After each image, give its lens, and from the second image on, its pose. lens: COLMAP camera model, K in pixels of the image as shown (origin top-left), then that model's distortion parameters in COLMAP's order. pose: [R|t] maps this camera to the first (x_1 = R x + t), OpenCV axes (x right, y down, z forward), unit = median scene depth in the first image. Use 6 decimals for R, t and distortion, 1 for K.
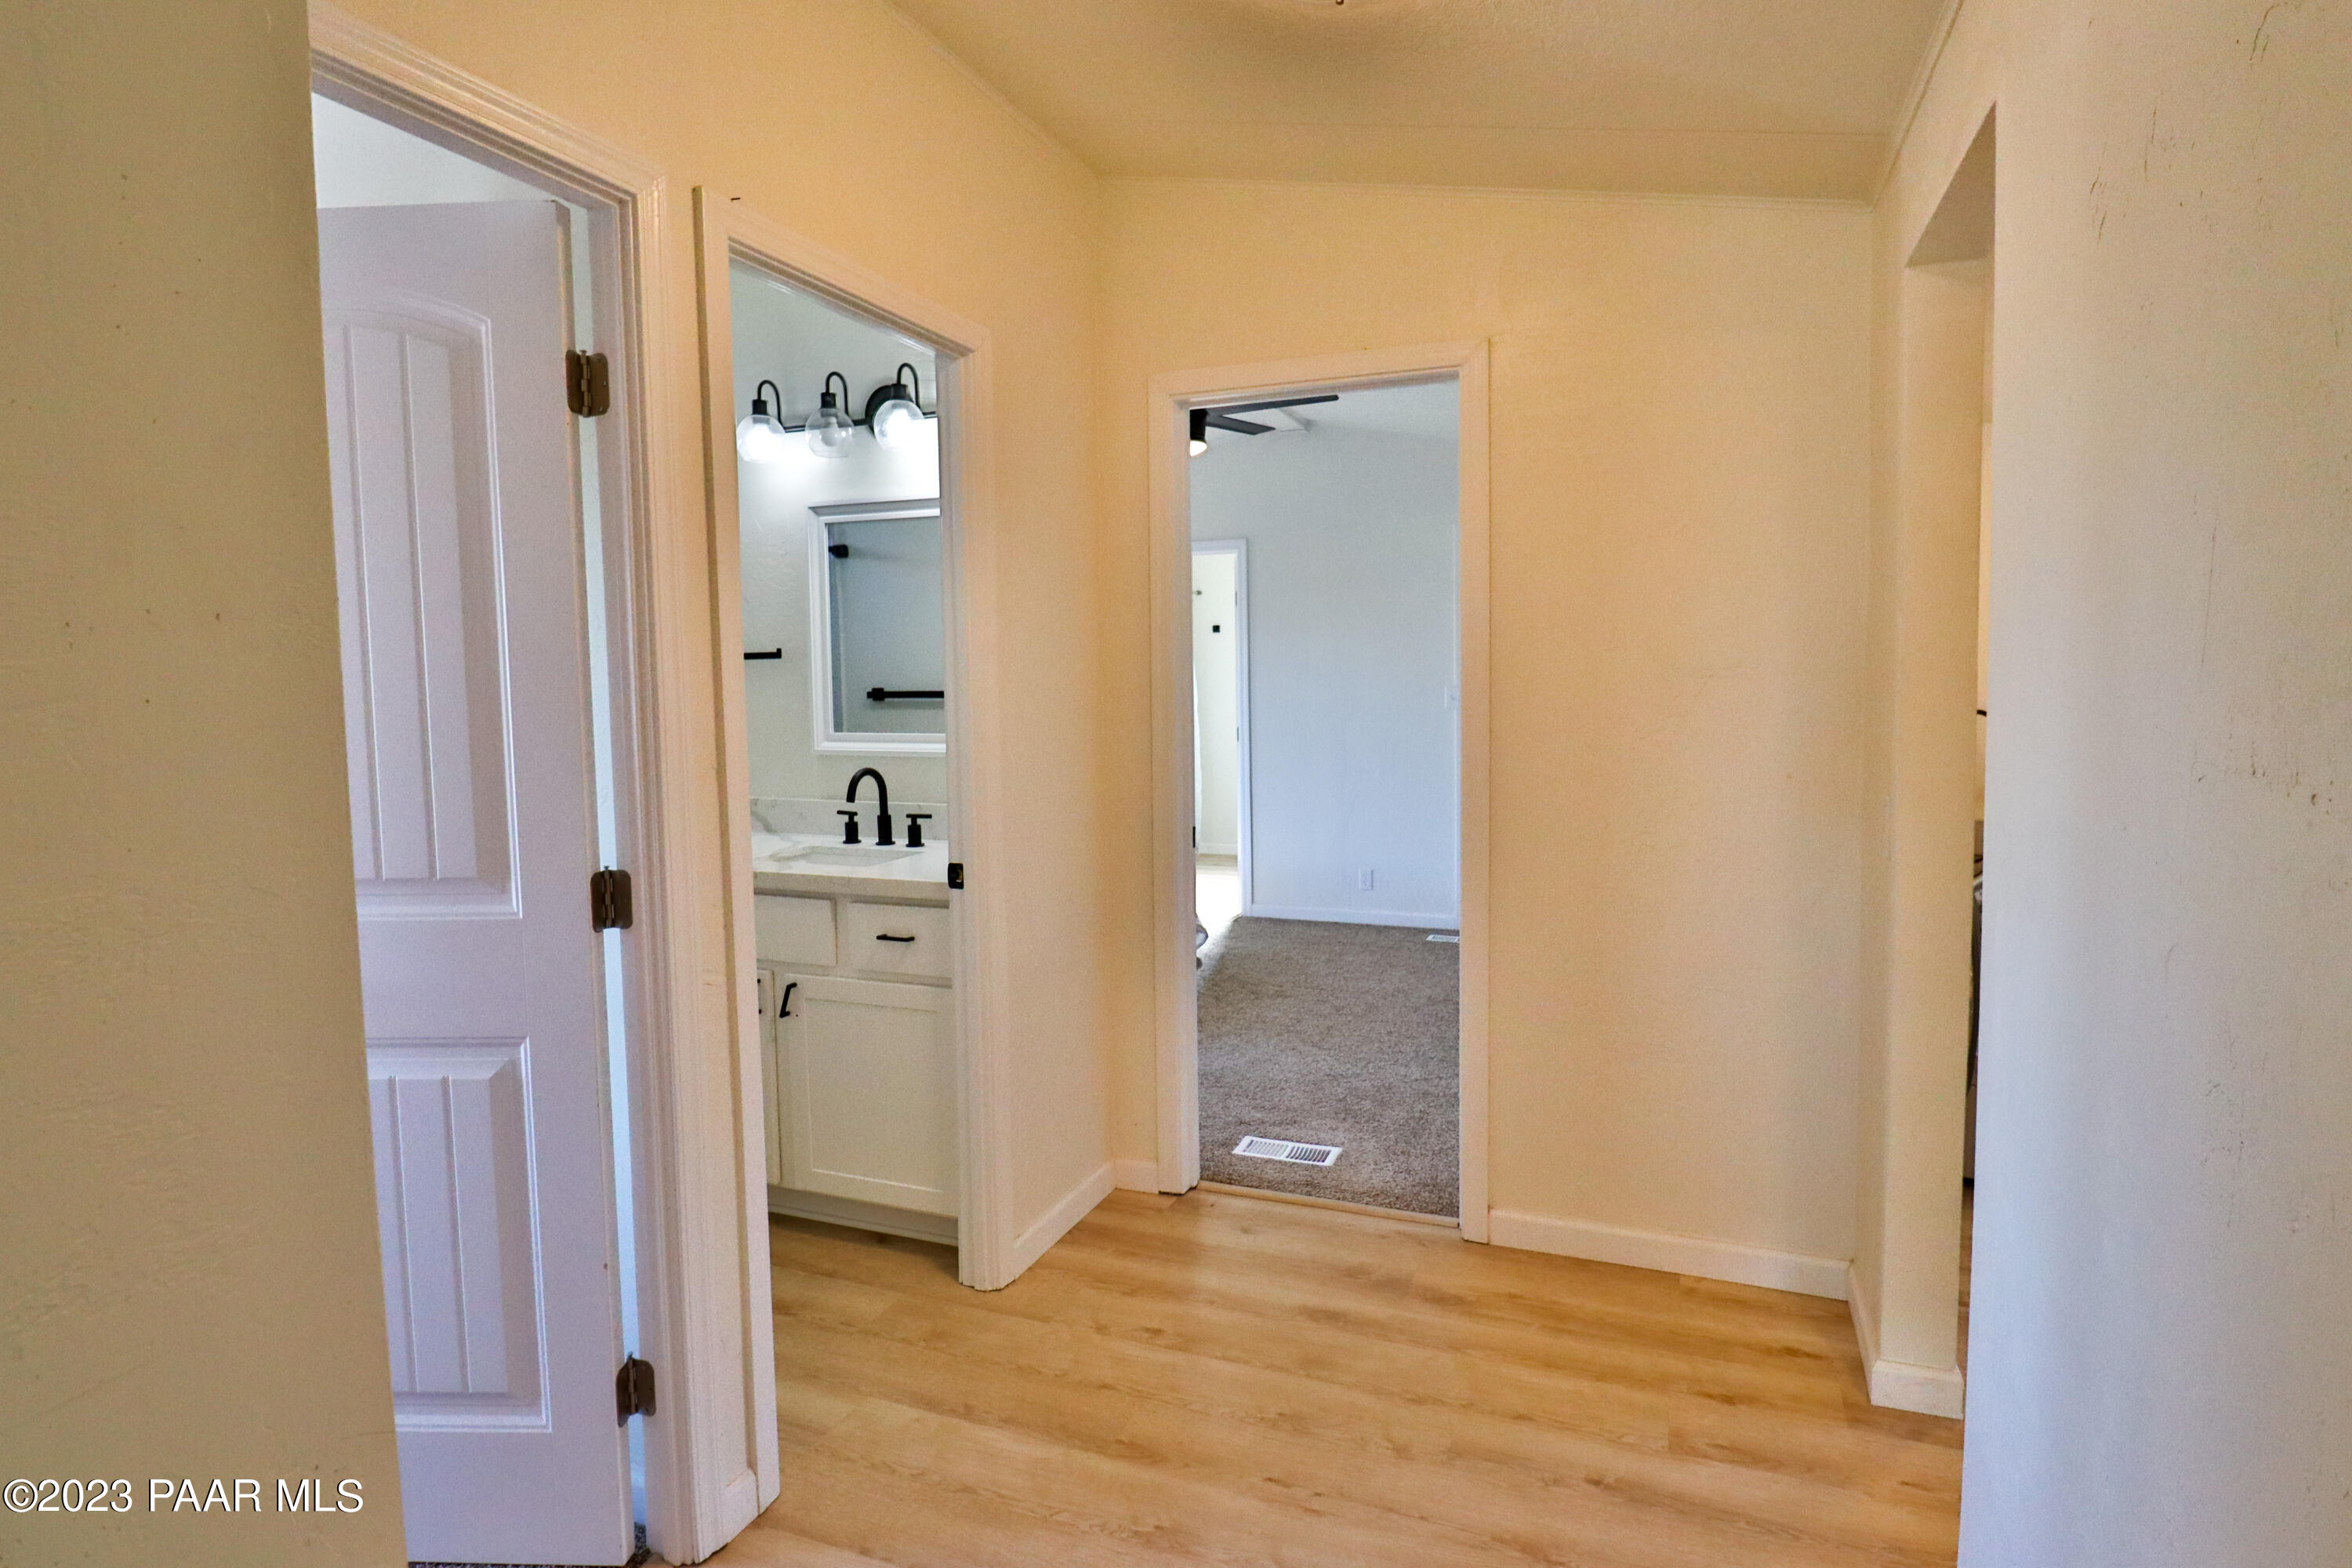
lens RADIAL K [[1227.9, 0, 1184.4], [0, 1227.9, 777.7], [0, 0, 1]] dist [-0.005373, -0.008092]
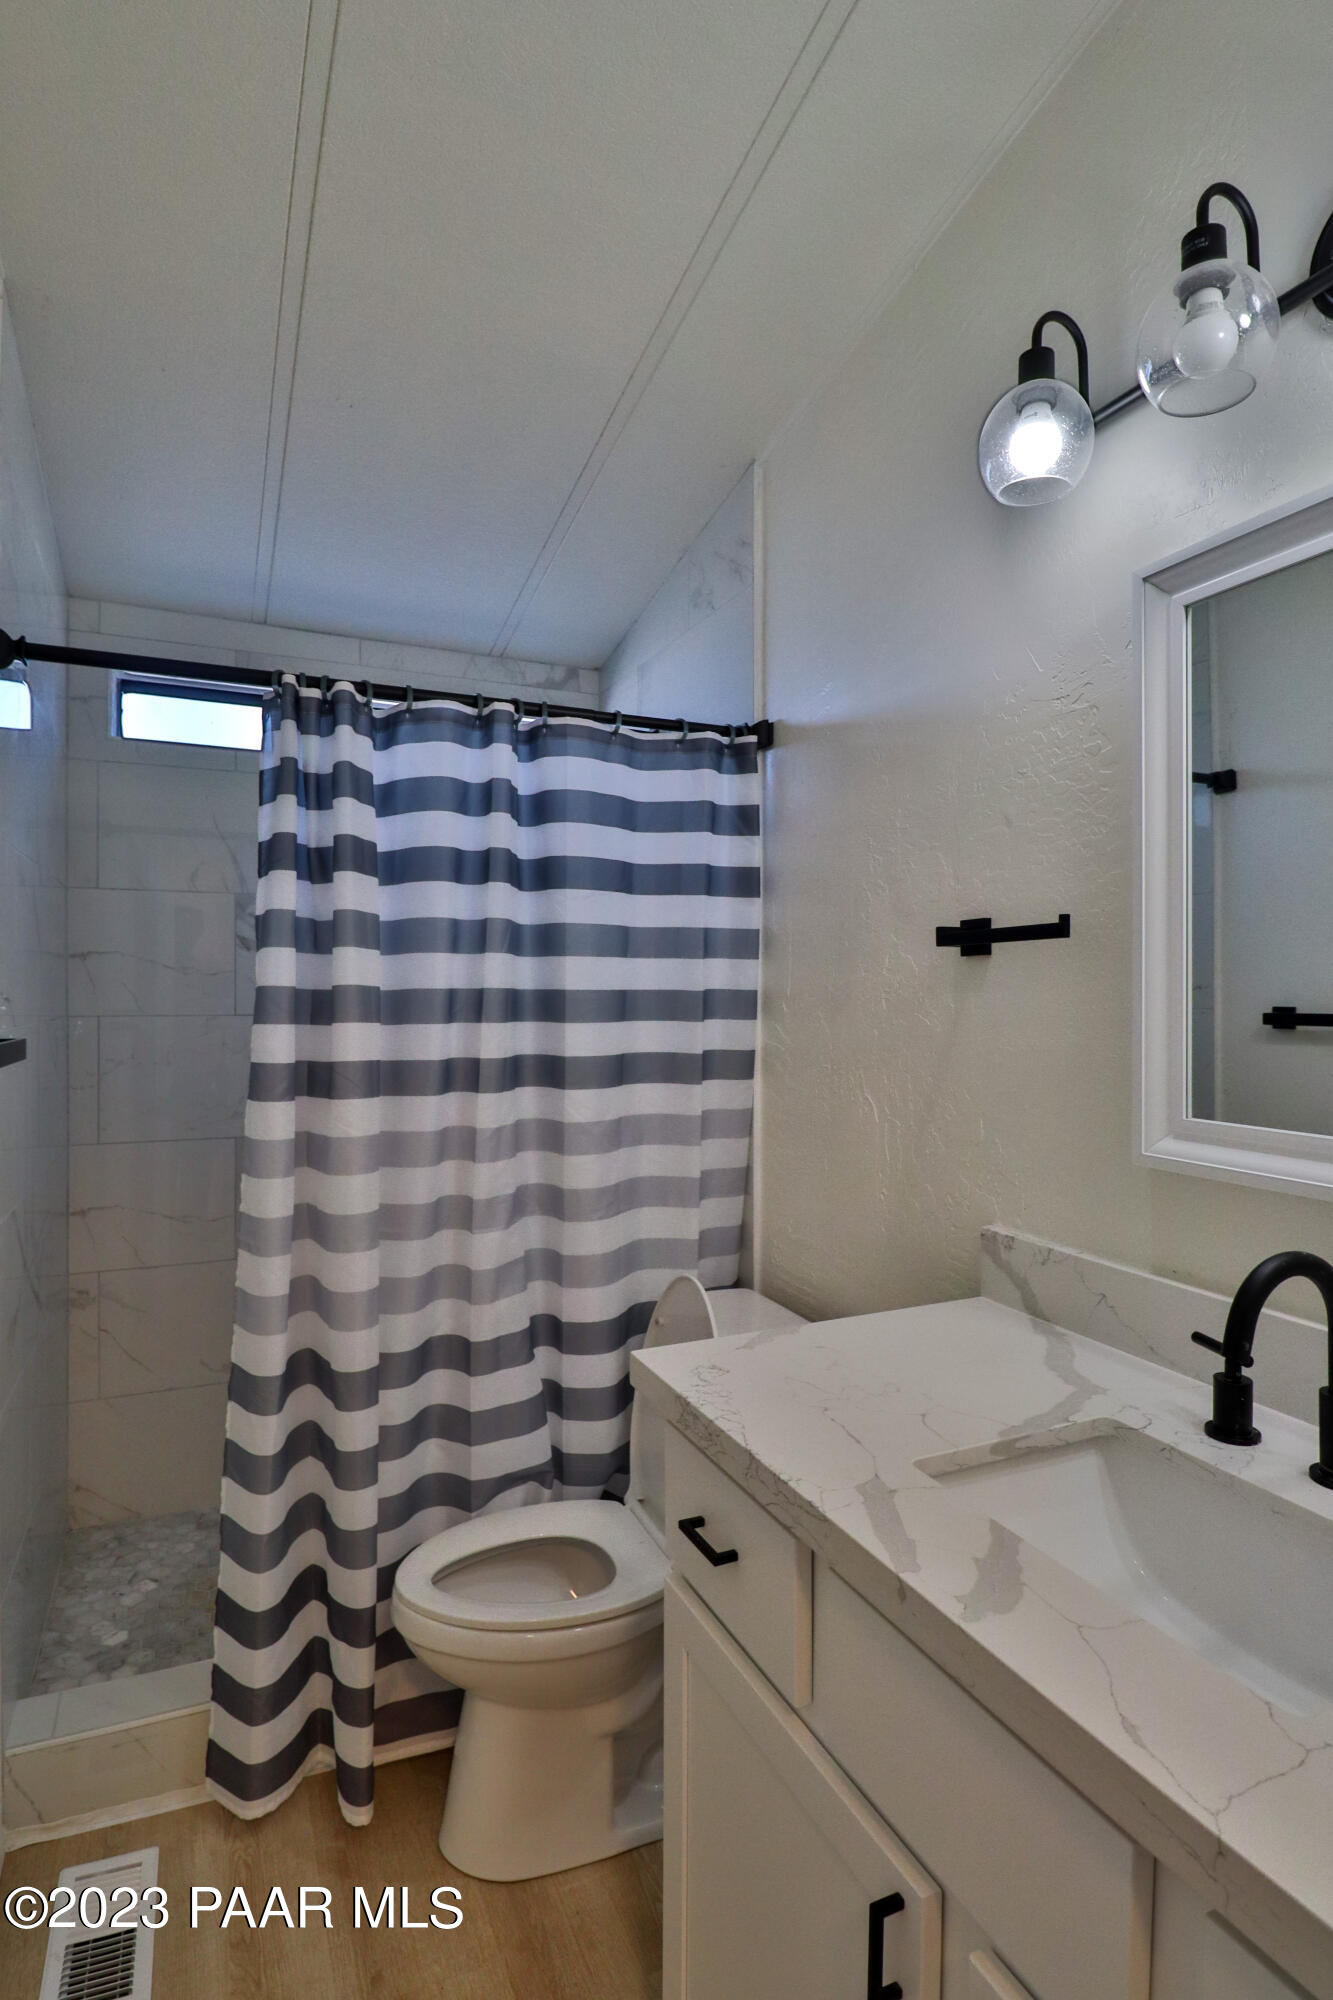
lens RADIAL K [[1044.2, 0, 672.8], [0, 1044.2, 1002.5], [0, 0, 1]] dist [-0.005373, -0.008092]
pose [[0.730575, 0.012244, -0.682723, -0.179040], [-0.062501, 0.996841, -0.049004, -0.047418], [0.679966, 0.078472, 0.729032, 0.638329]]
